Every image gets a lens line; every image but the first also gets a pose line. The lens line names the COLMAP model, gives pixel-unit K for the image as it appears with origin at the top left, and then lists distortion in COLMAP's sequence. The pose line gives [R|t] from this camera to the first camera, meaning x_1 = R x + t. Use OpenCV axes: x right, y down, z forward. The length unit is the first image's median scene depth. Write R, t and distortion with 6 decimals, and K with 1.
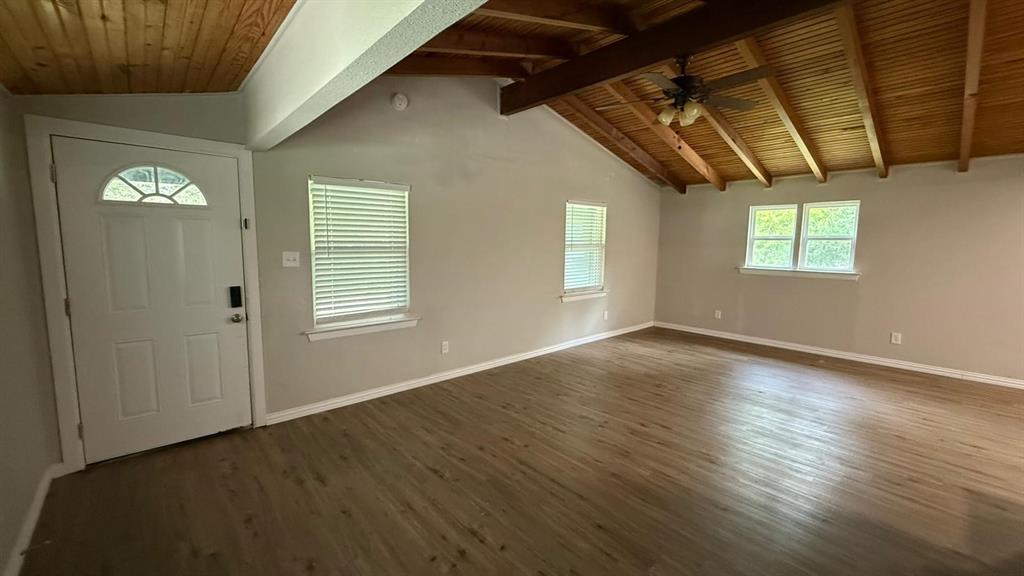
lens RADIAL K [[408.1, 0, 510.9], [0, 408.1, 286.2], [0, 0, 1]] dist [-0.001151, -0.000237]
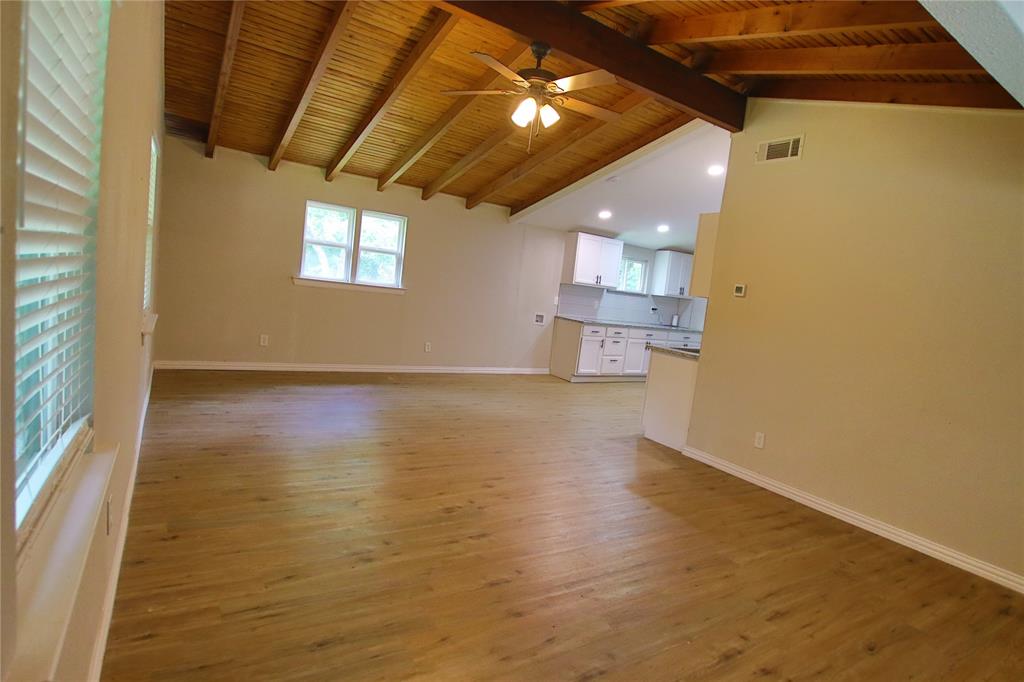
lens RADIAL K [[531.3, 0, 504.9], [0, 531.3, 346.8], [0, 0, 1]] dist [-0.038905, 0.009411]
pose [[0.171771, -0.105709, 0.979449, -0.601556], [-0.009932, 0.993990, 0.109021, -0.045205], [-0.985087, -0.028454, 0.169689, 0.712353]]
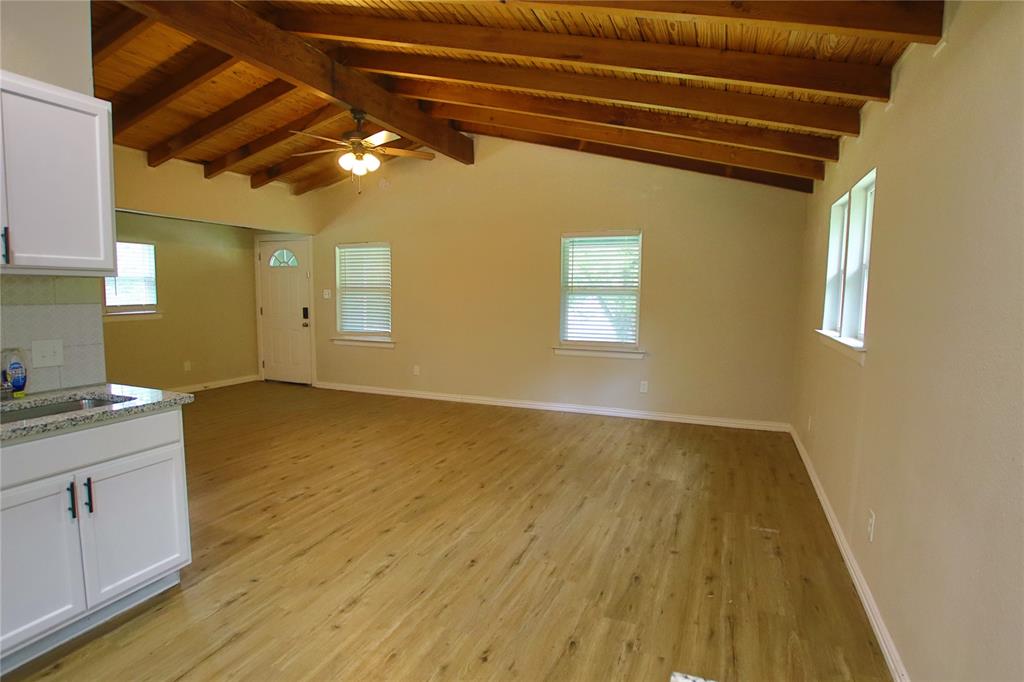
lens RADIAL K [[531.3, 0, 514.3], [0, 531.3, 344.9], [0, 0, 1]] dist [-0.038905, 0.009411]
pose [[0.442455, 0.085852, -0.892672, 1.604416], [-0.105795, 0.993453, 0.043107, -0.028728], [0.890528, 0.075367, 0.448641, 0.637259]]
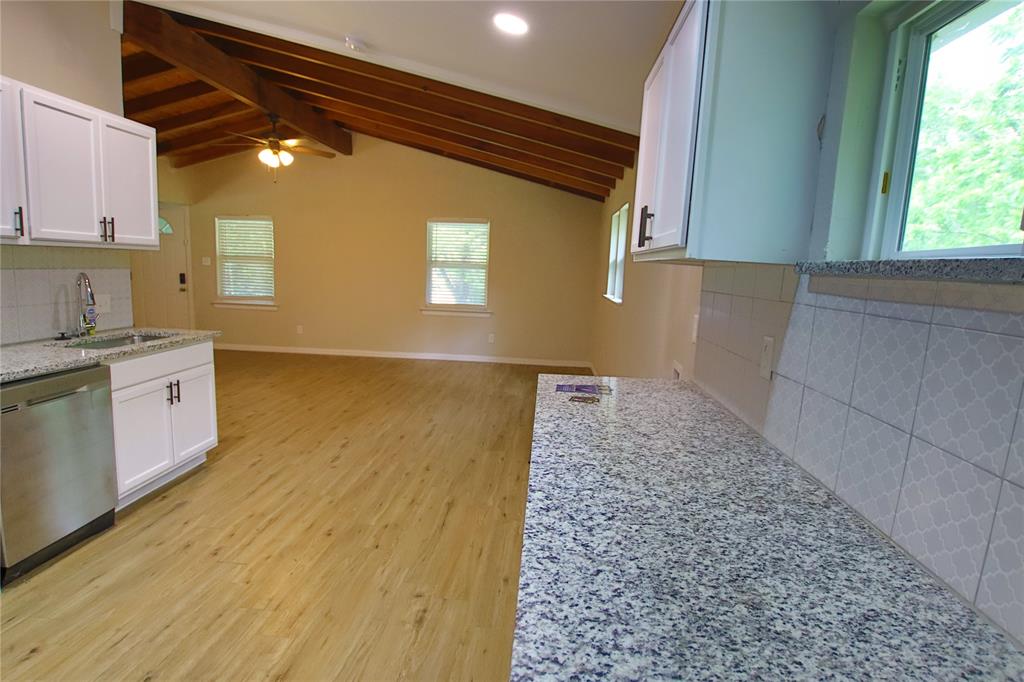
lens RADIAL K [[531.3, 0, 513.1], [0, 531.3, 343.2], [0, 0, 1]] dist [-0.038905, 0.009411]
pose [[0.697776, 0.120502, -0.706108, 1.922792], [-0.110356, 0.992064, 0.060248, 0.005096], [0.707765, 0.035883, 0.705536, 0.280124]]
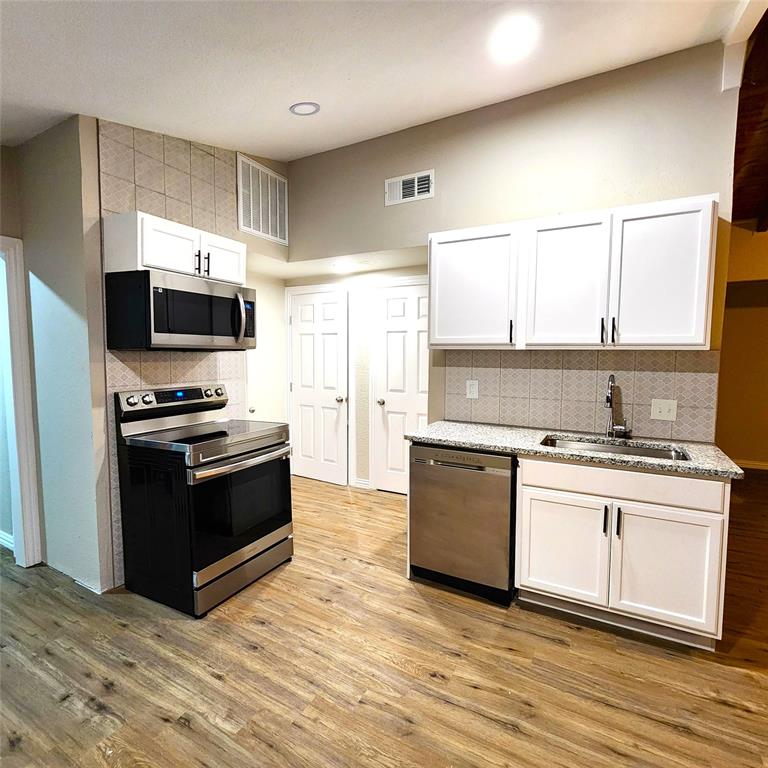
lens RADIAL K [[421.1, 0, 379.6], [0, 421.1, 385.7], [0, 0, 1]] dist [0.005250, -0.003762]
pose [[-0.944076, 0.015523, -0.329363, 1.425836], [-0.046201, 0.982809, 0.178749, -0.066667], [0.326476, 0.183970, -0.927129, 0.879025]]
